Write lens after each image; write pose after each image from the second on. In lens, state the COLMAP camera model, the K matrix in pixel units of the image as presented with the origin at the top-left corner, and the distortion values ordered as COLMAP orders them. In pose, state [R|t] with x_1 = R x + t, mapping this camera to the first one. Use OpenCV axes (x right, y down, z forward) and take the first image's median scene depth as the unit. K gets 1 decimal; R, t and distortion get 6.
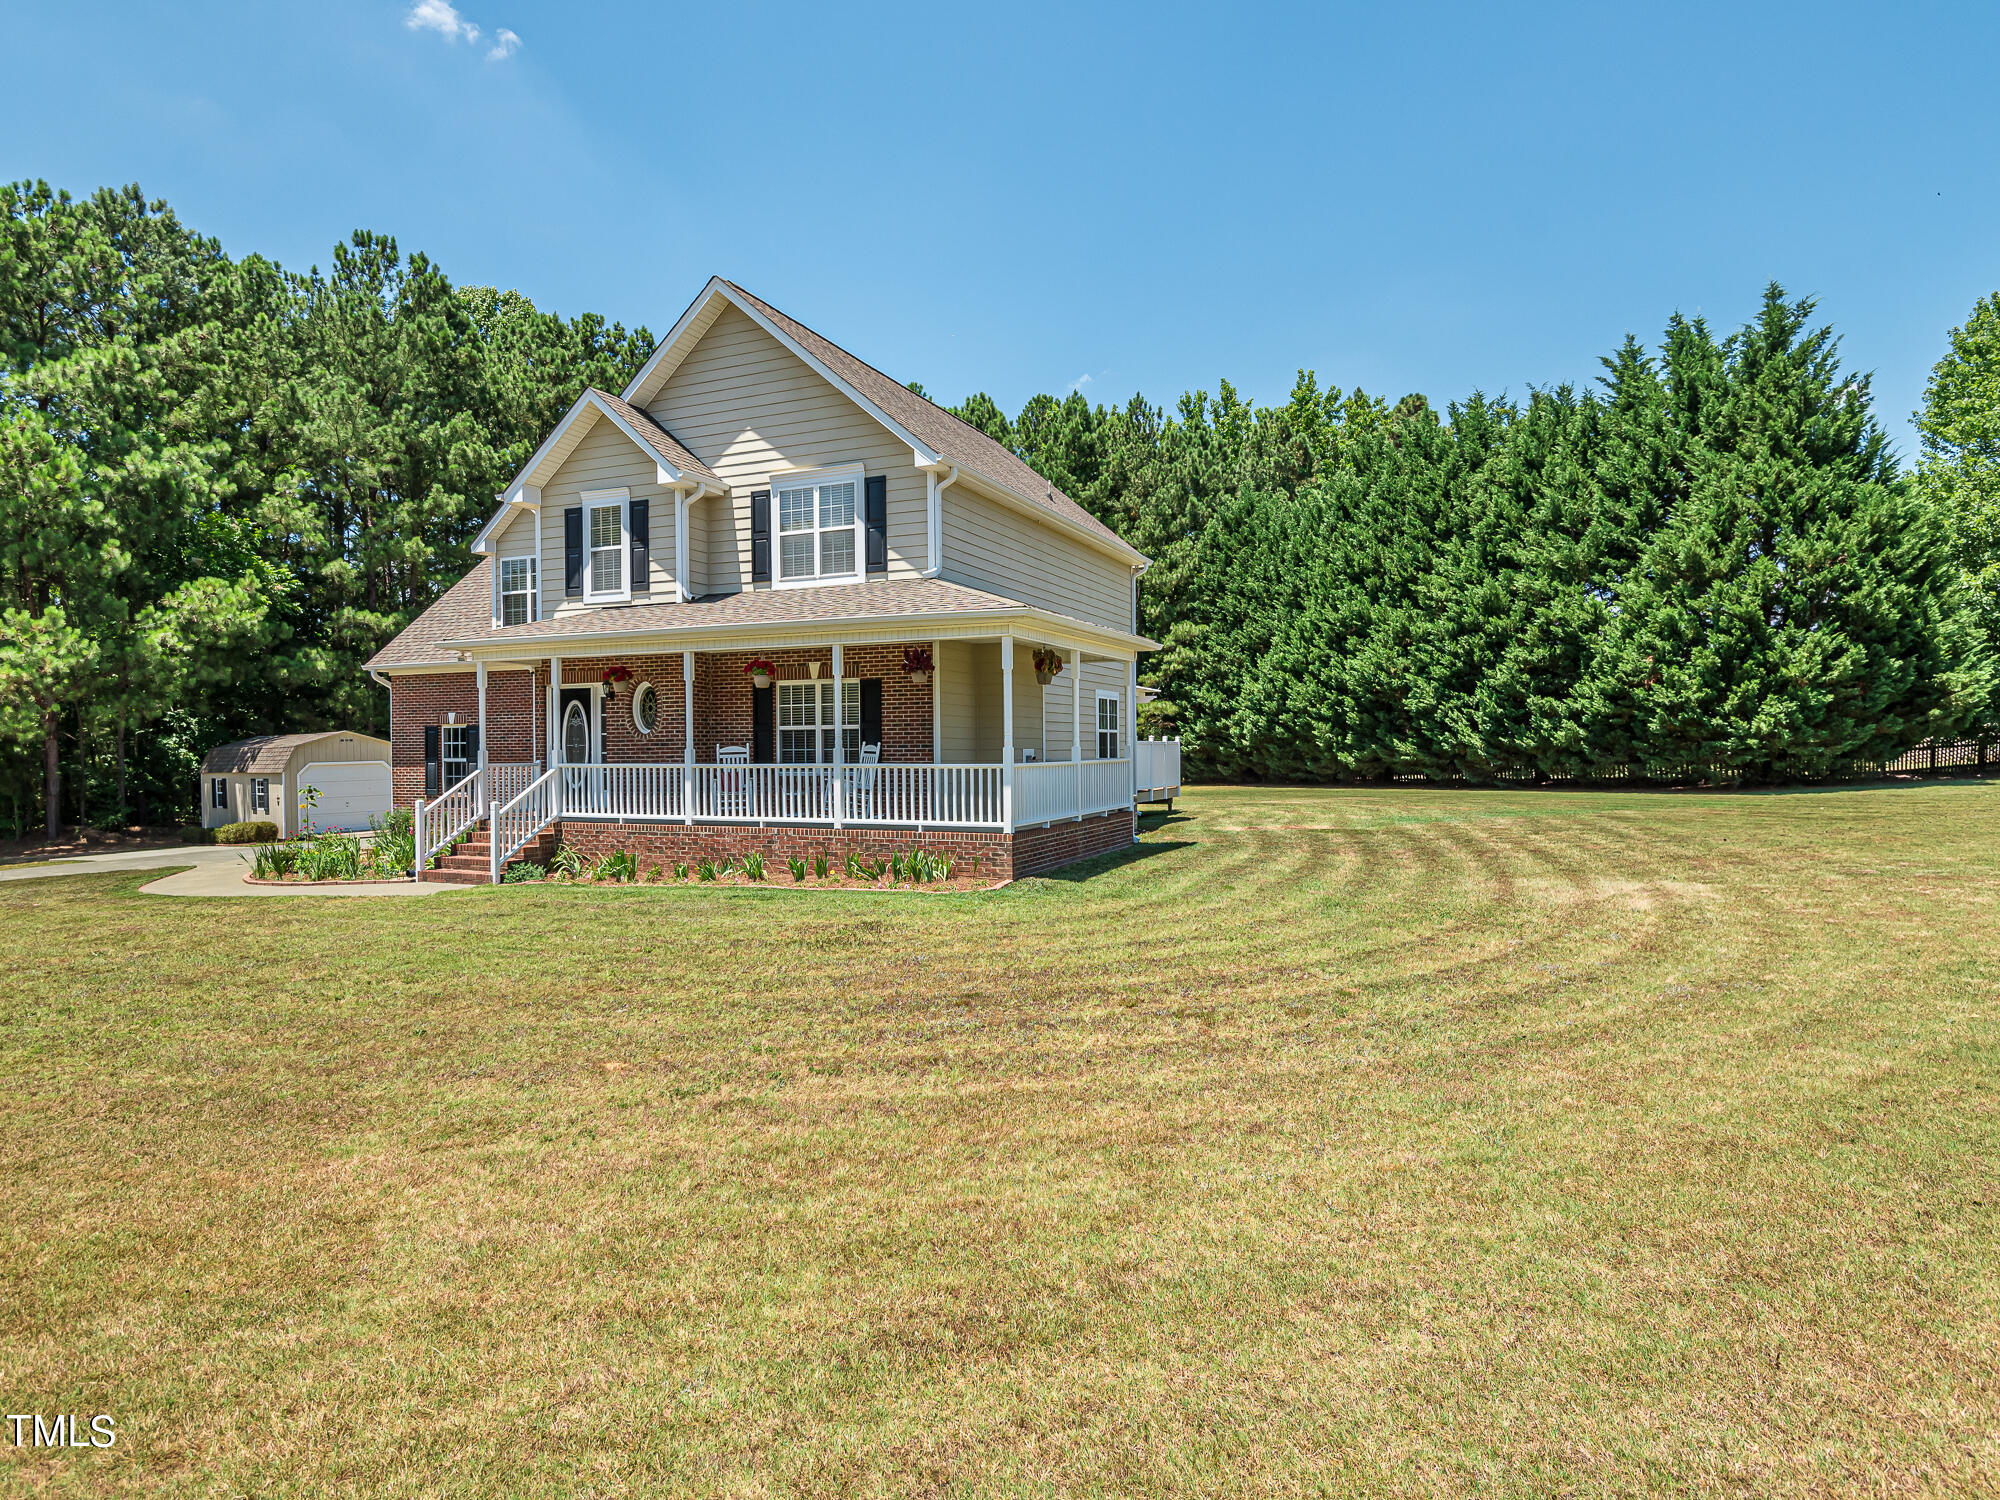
lens RADIAL K [[1147.7, 0, 969.8], [0, 1147.7, 754.7], [0, 0, 1]] dist [0.029376, -0.034097]
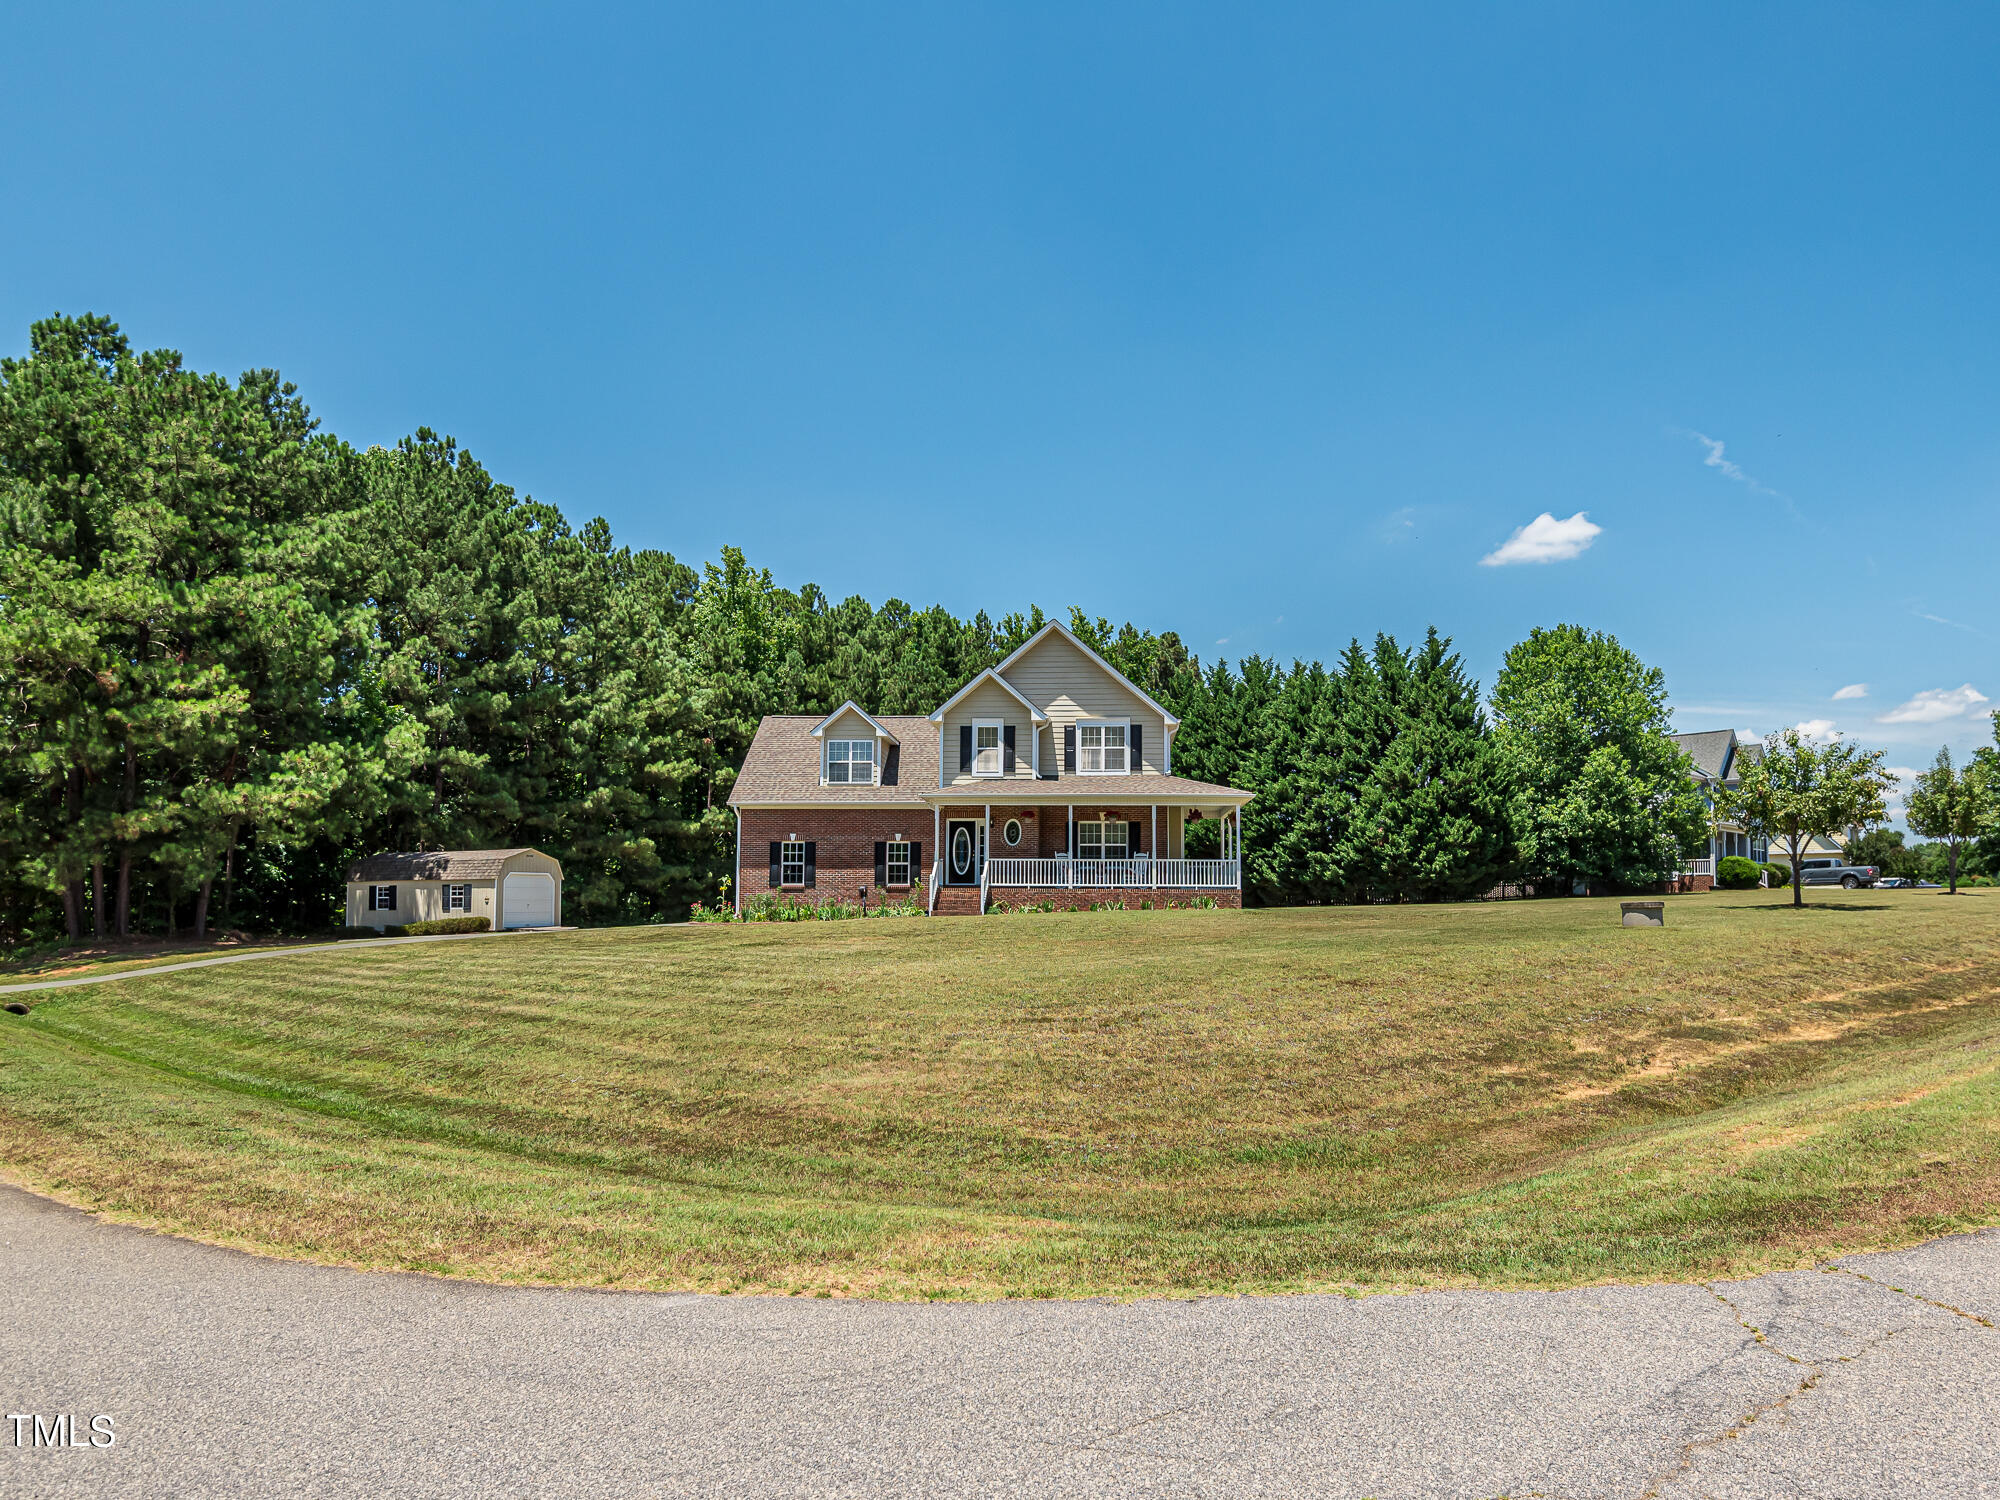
lens RADIAL K [[1206.1, 0, 1056.0], [0, 1206.1, 846.2], [0, 0, 1]] dist [-0.000715, -0.000406]
pose [[0.925867, 0.032229, 0.376472, -0.971009], [-0.008856, 0.997933, -0.063652, 0.110069], [-0.377745, 0.055599, 0.924239, -0.894718]]
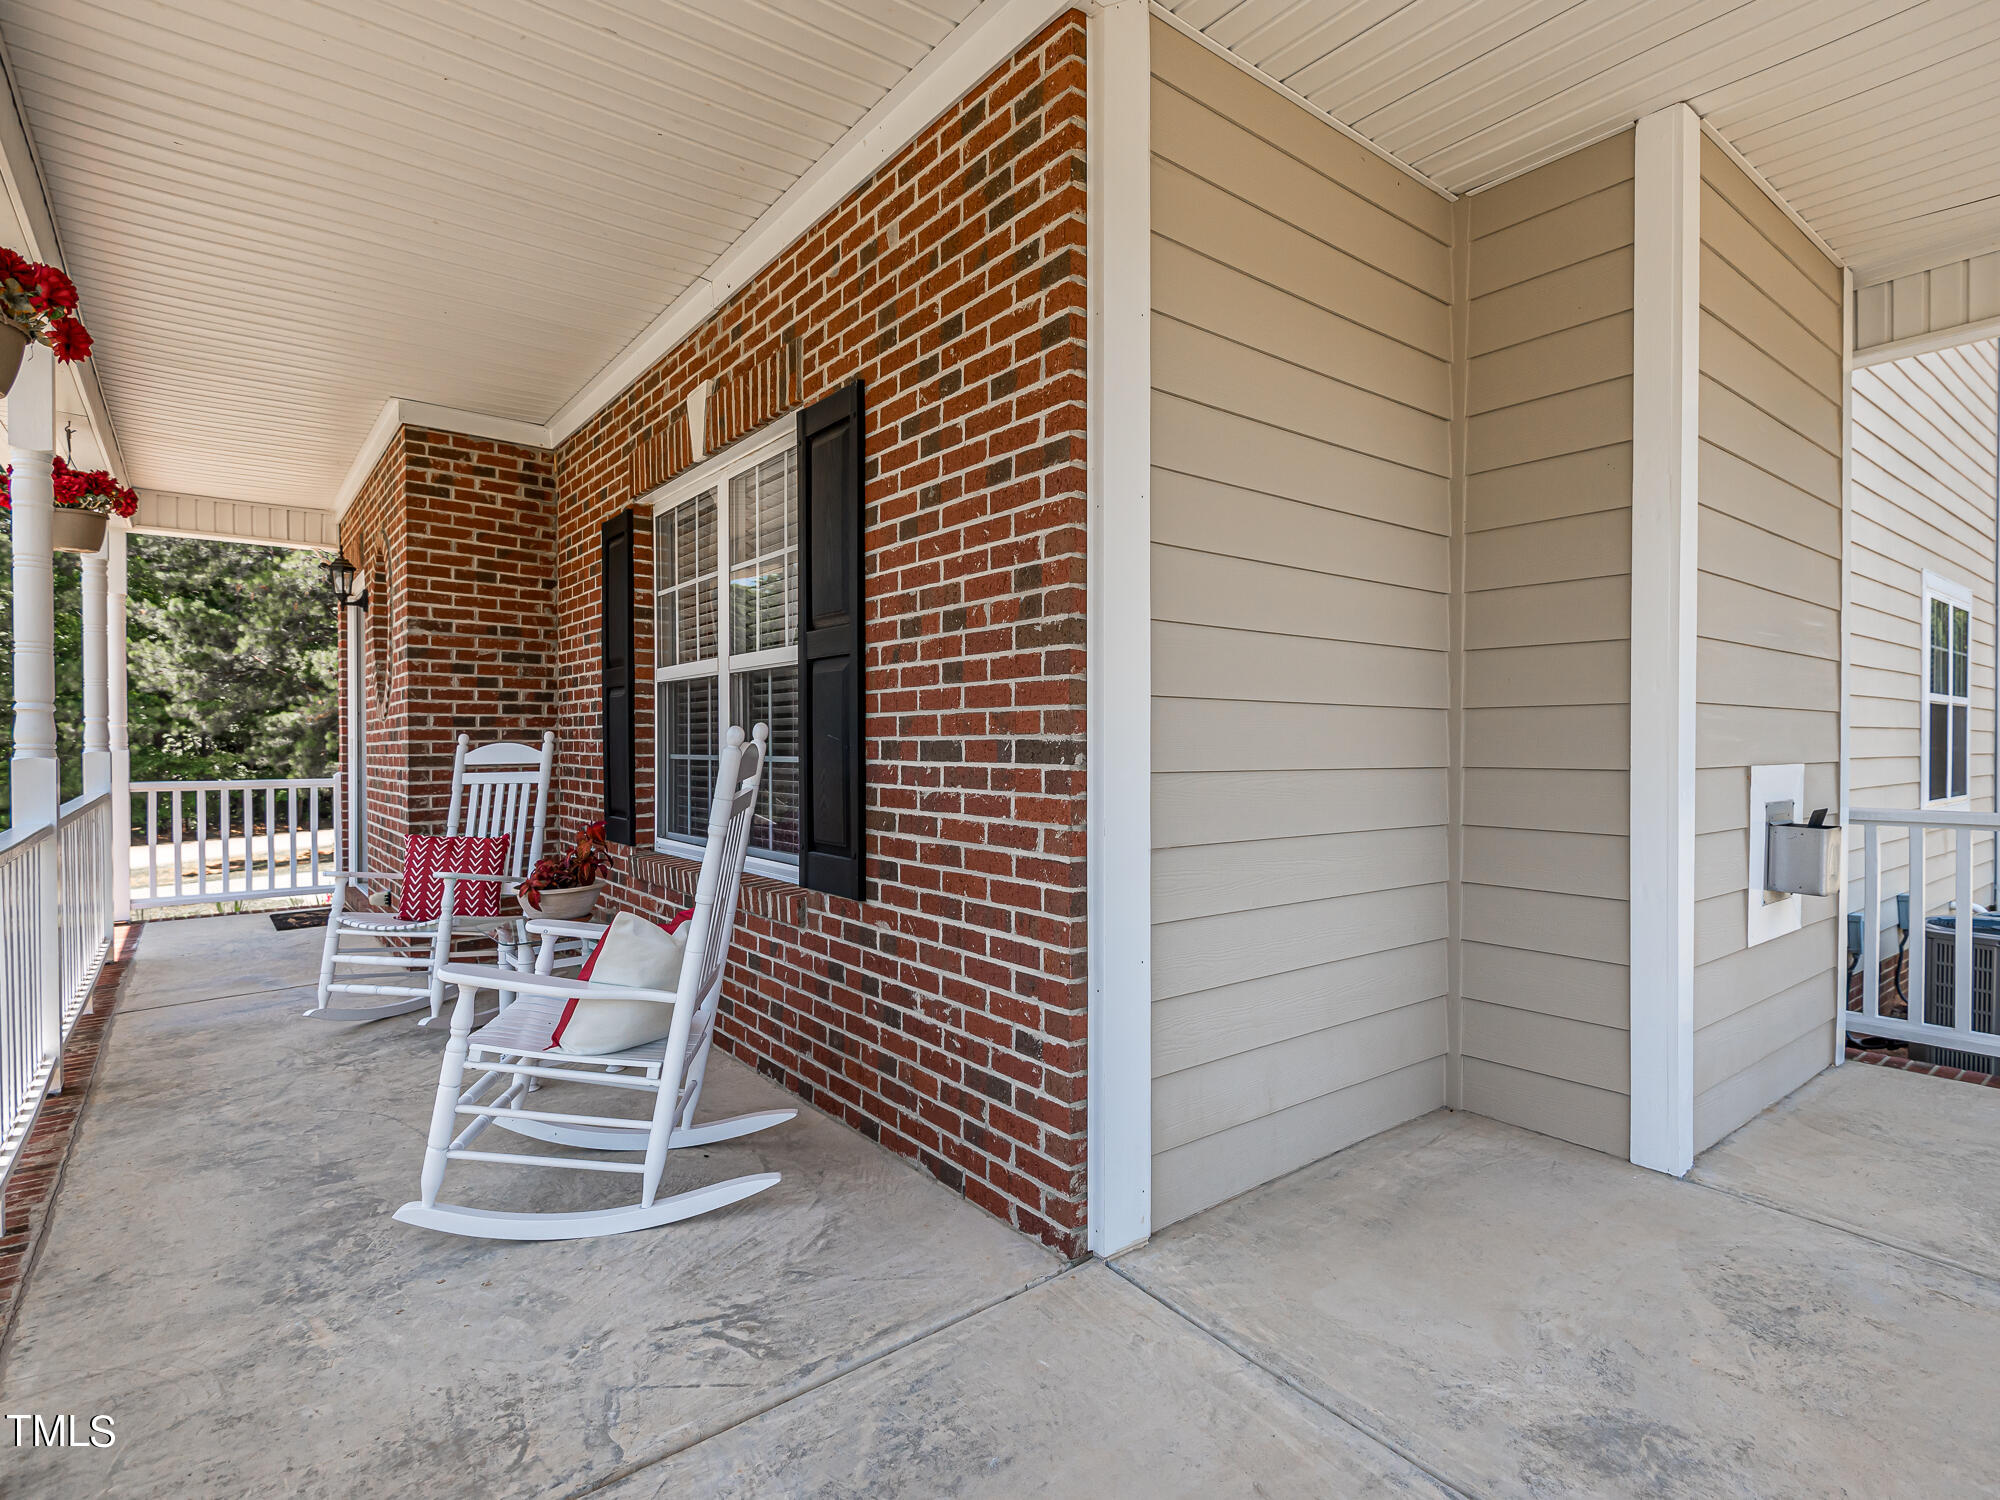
lens RADIAL K [[1007.8, 0, 1013.6], [0, 1007.8, 760.7], [0, 0, 1]] dist [0.034645, -0.022524]
pose [[0.891870, 0.013689, -0.452085, 0.016417], [-0.007500, 0.999852, 0.015477, -0.007490], [0.452230, -0.010413, 0.891840, 0.811625]]
